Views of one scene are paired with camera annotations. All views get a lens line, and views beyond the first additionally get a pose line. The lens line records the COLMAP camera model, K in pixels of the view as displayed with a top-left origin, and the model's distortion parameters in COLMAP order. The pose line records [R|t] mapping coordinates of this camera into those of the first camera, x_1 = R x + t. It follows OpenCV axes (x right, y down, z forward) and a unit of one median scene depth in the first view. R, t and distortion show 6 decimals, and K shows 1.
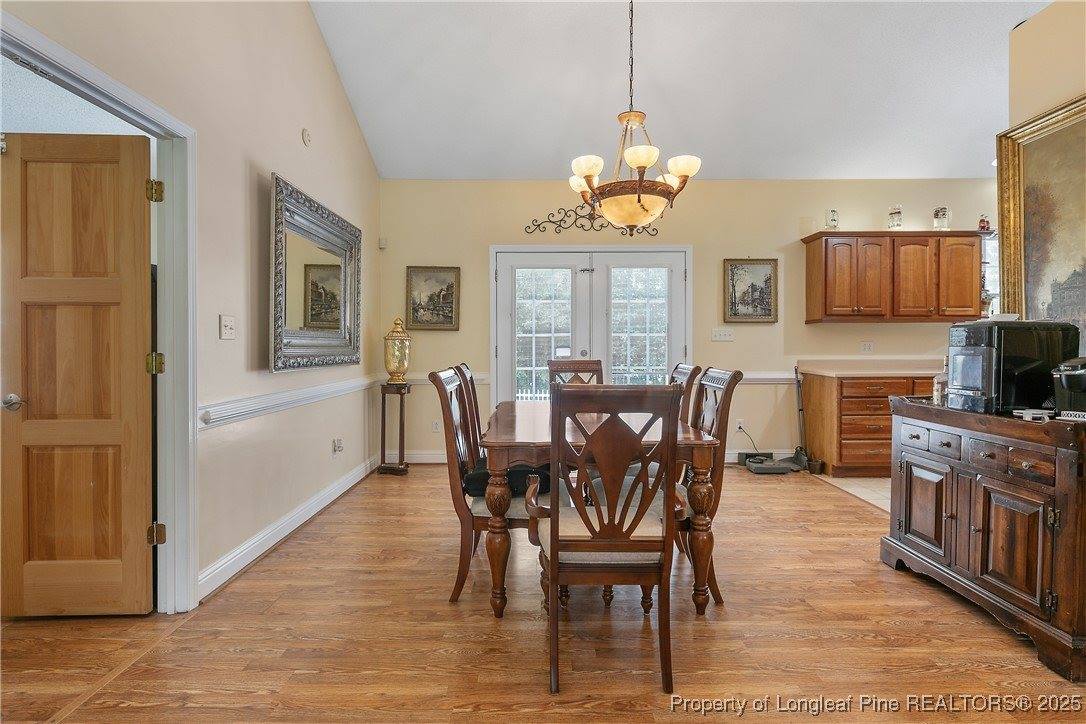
lens RADIAL K [[524.5, 0, 538.4], [0, 524.5, 350.4], [0, 0, 1]] dist [0.003288, -0.004447]
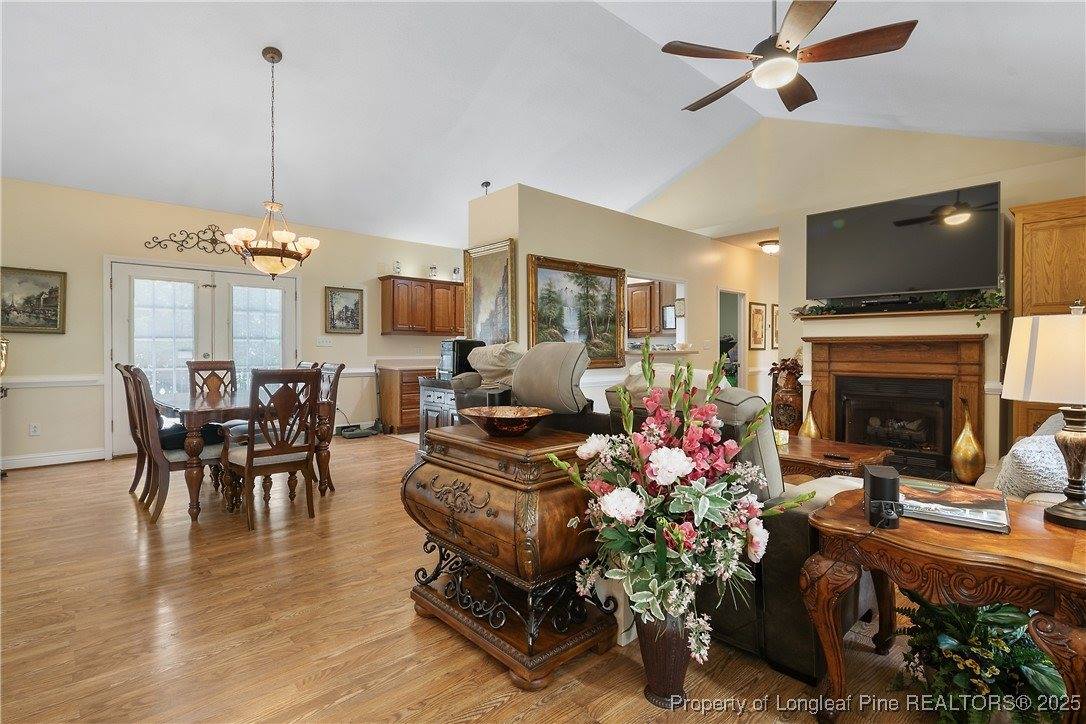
lens RADIAL K [[524.5, 0, 541.3], [0, 524.5, 354.1], [0, 0, 1]] dist [0.003288, -0.004447]
pose [[0.728638, -0.002141, 0.684896, -0.184893], [0.001549, 0.999998, 0.001478, 0.001591], [-0.684898, -0.000016, 0.728639, -0.407923]]
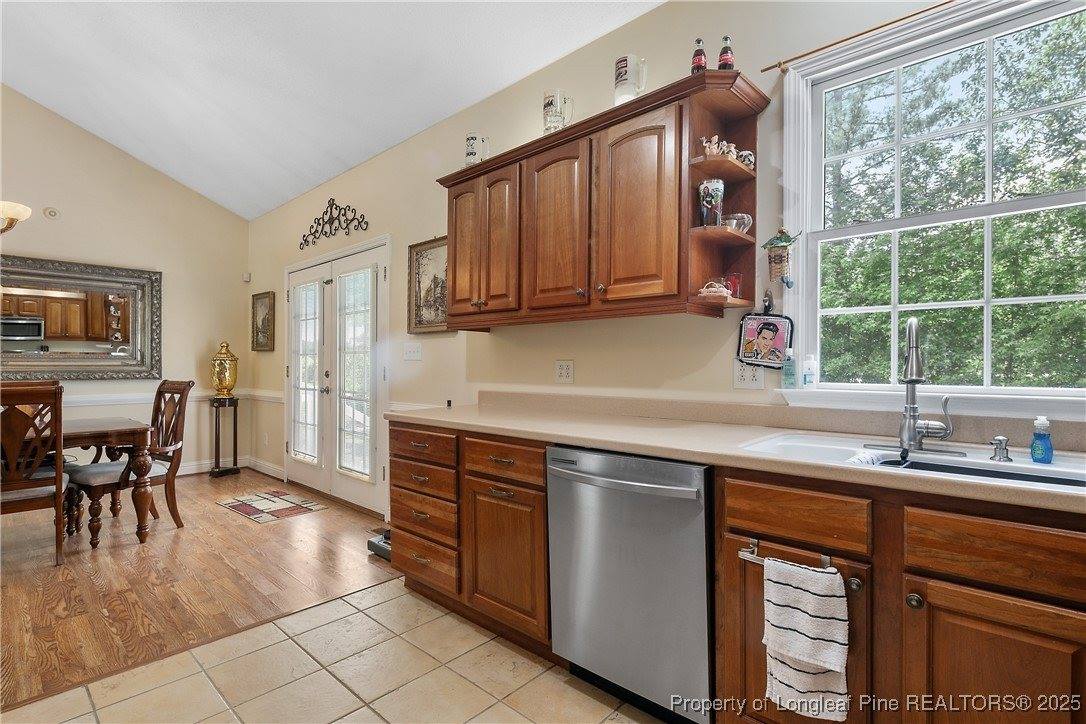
lens RADIAL K [[524.5, 0, 543.4], [0, 524.5, 369.8], [0, 0, 1]] dist [0.003288, -0.004447]
pose [[0.722992, 0.011049, -0.690768, 1.030098], [-0.011084, 0.999929, 0.004394, -0.010746], [0.690767, 0.004480, 0.723063, 0.638477]]
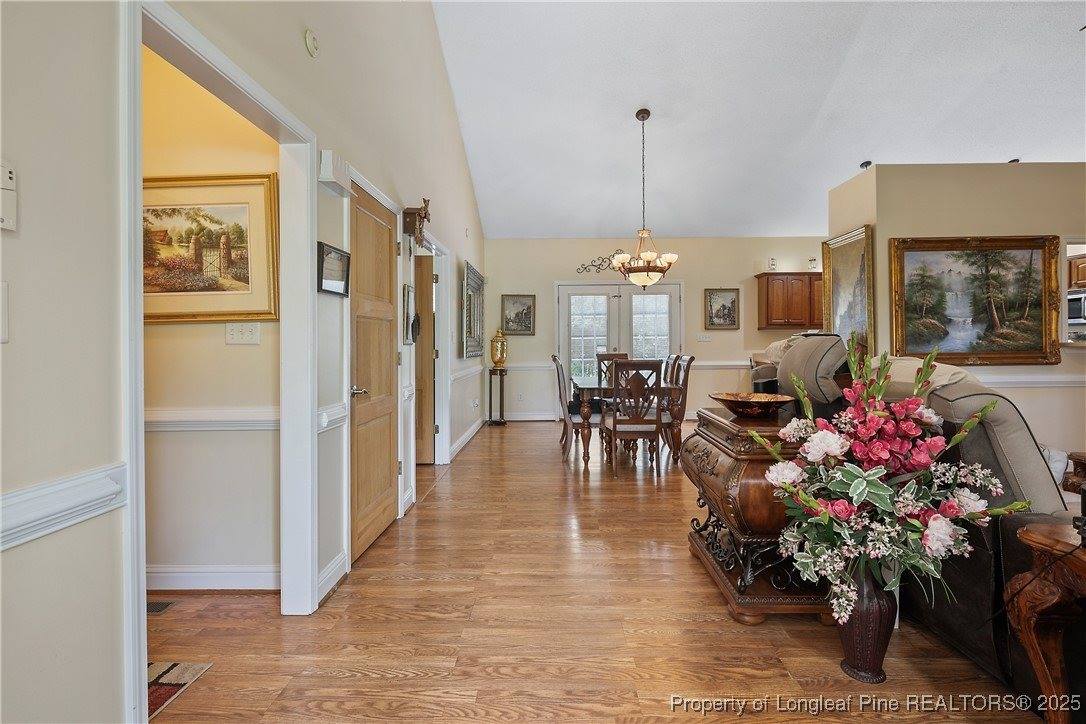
lens RADIAL K [[524.5, 0, 549.2], [0, 524.5, 343.4], [0, 0, 1]] dist [0.003288, -0.004447]
pose [[0.999928, -0.004830, -0.010987, -0.096892], [0.004722, 0.999940, -0.009855, 0.001520], [0.011034, 0.009802, 0.999891, -0.591008]]
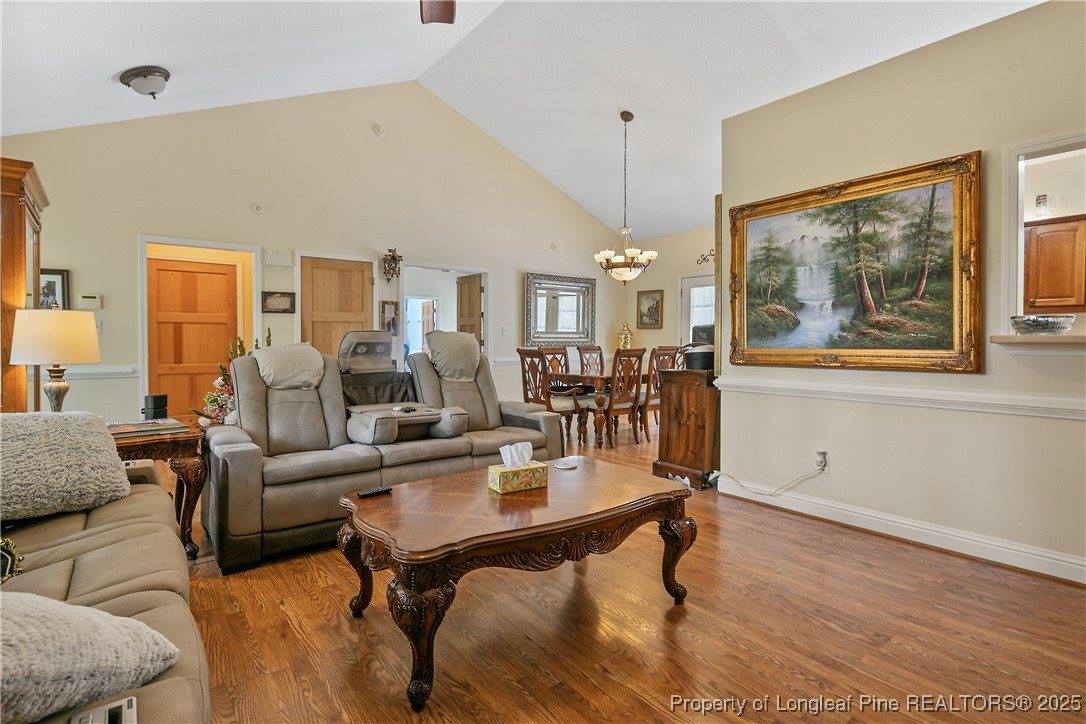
lens RADIAL K [[524.5, 0, 546.1], [0, 524.5, 344.7], [0, 0, 1]] dist [0.003288, -0.004447]
pose [[0.619701, 0.010515, -0.784768, 0.970163], [-0.006523, 0.999945, 0.008248, 0.003079], [0.784811, 0.000008, 0.619735, -0.330183]]
